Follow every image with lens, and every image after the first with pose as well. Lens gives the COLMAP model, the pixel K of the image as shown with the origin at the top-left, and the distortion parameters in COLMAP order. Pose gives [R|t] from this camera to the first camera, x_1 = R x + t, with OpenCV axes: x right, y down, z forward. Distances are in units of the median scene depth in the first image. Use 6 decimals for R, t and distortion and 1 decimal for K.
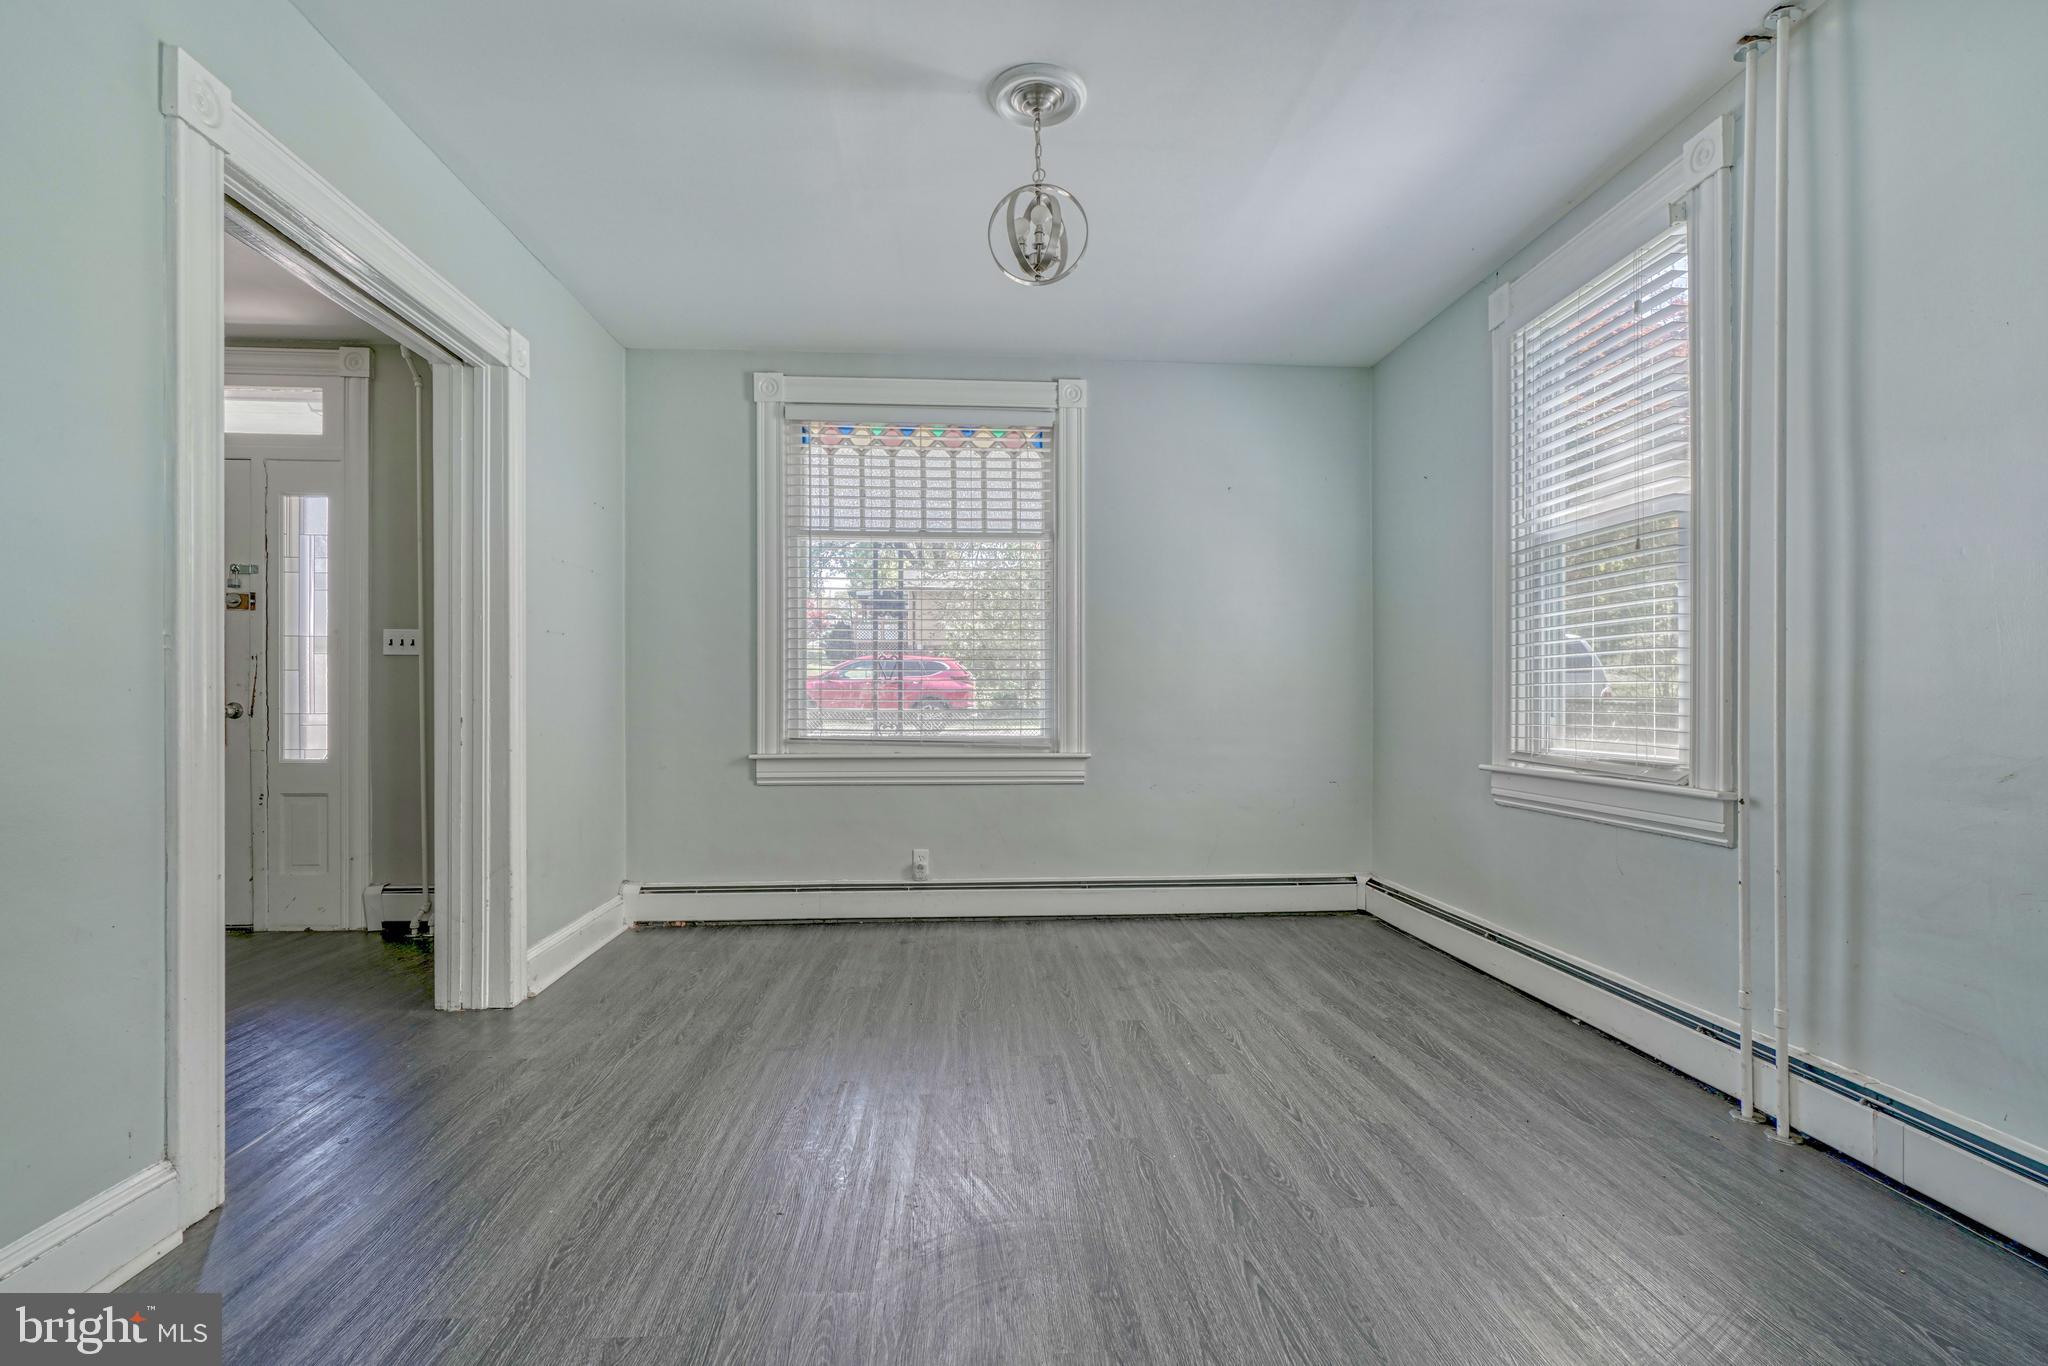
lens RADIAL K [[928.2, 0, 1015.9], [0, 928.2, 700.8], [0, 0, 1]] dist [-0.009180, 0.004511]
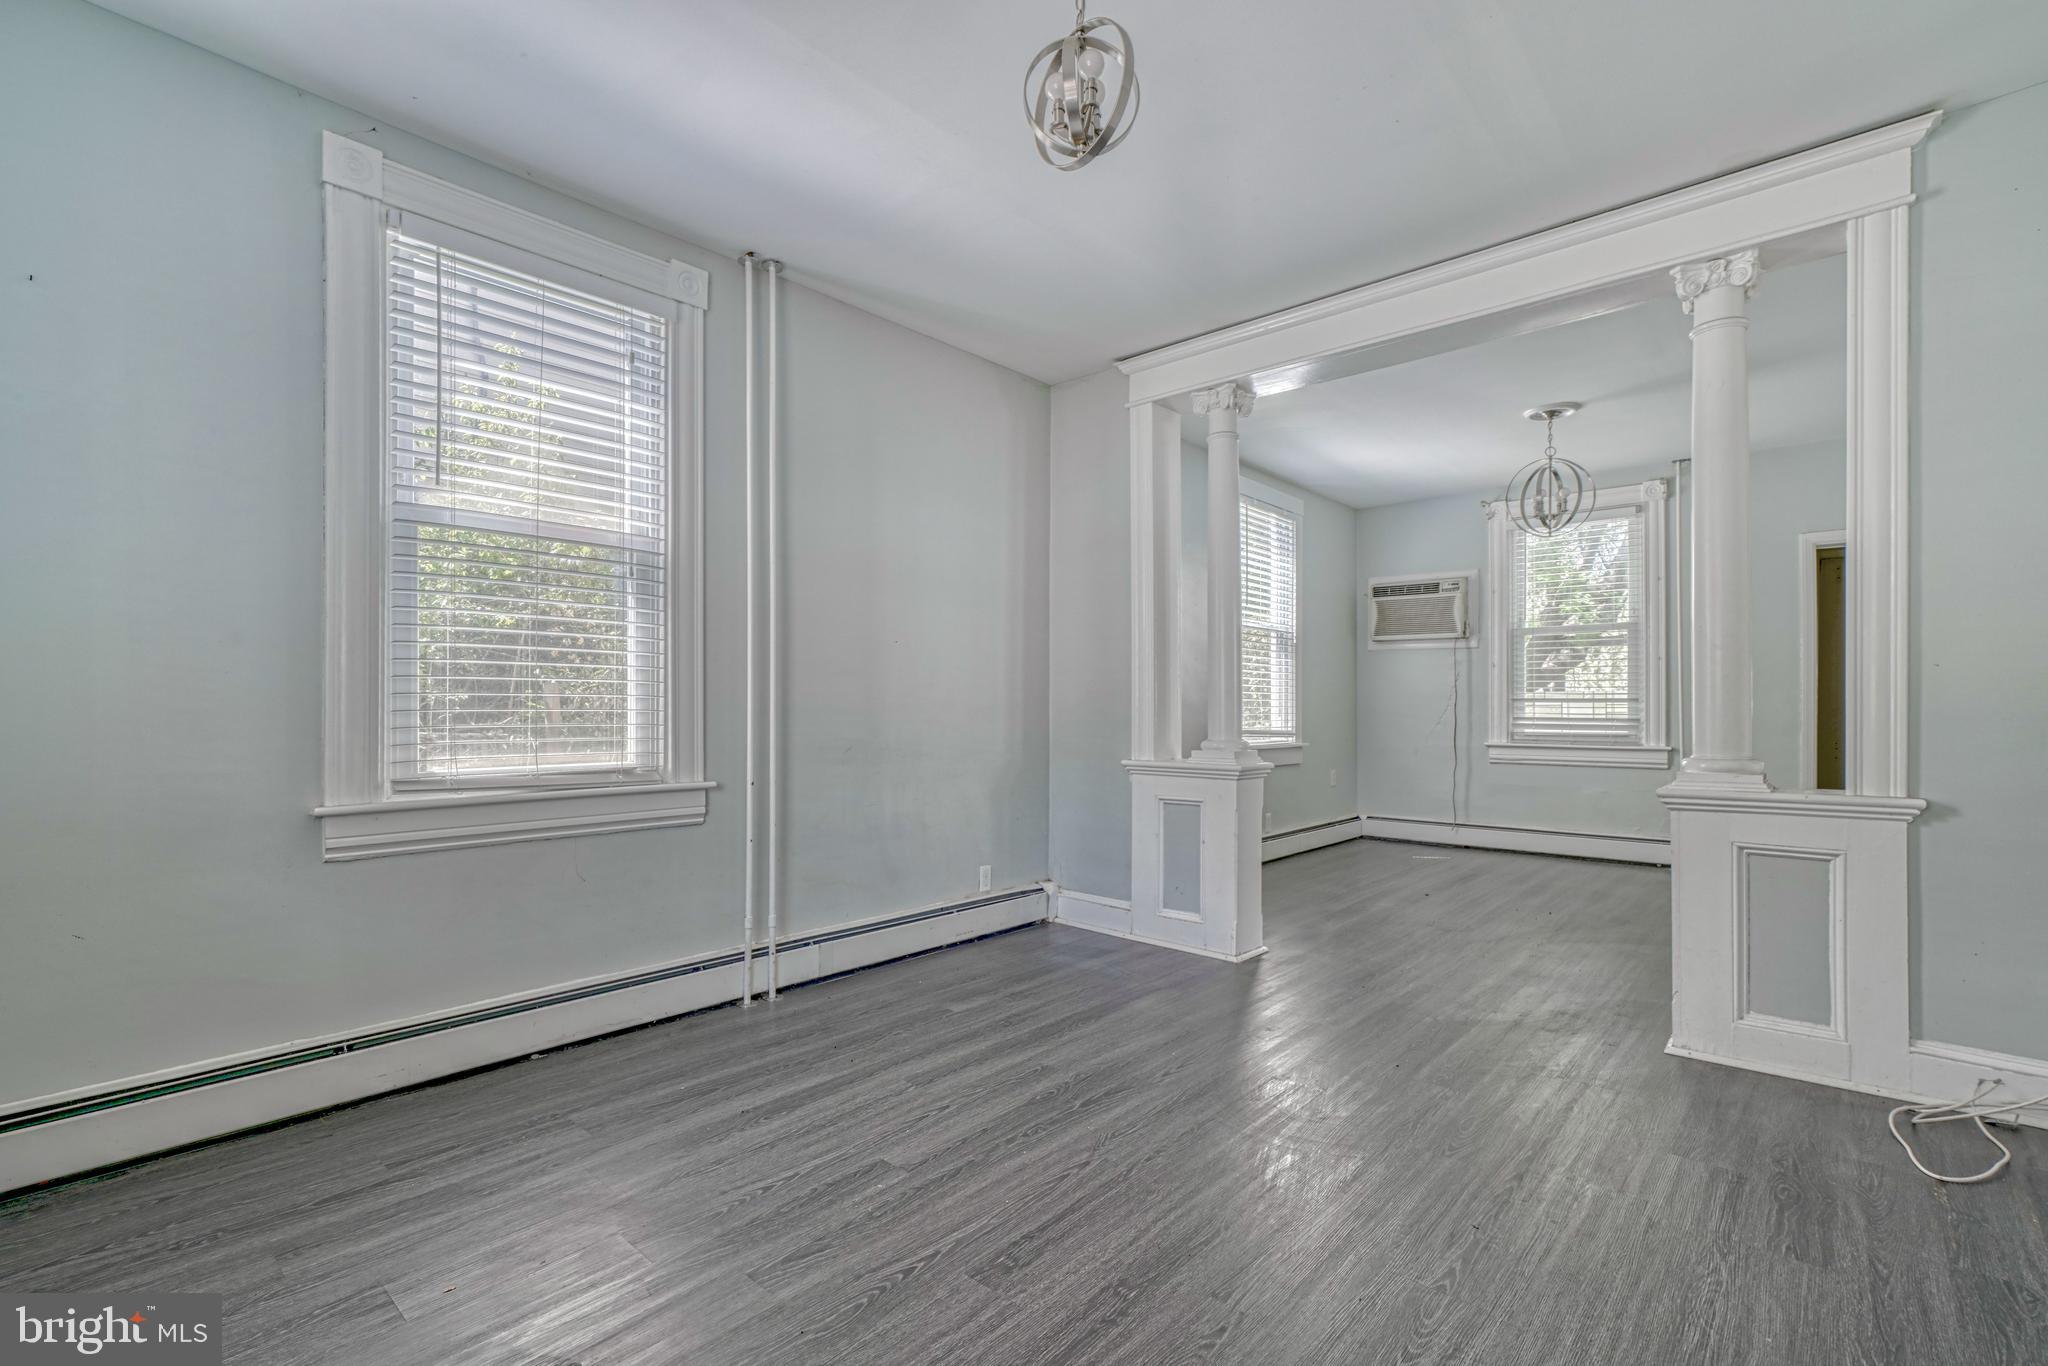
lens RADIAL K [[928.2, 0, 1009.8], [0, 928.2, 697.9], [0, 0, 1]] dist [-0.009180, 0.004511]
pose [[-0.698134, 0.004030, 0.715956, -0.377140], [-0.007595, 0.999886, -0.013034, -0.007204], [-0.715927, -0.014537, -0.698024, 1.238882]]
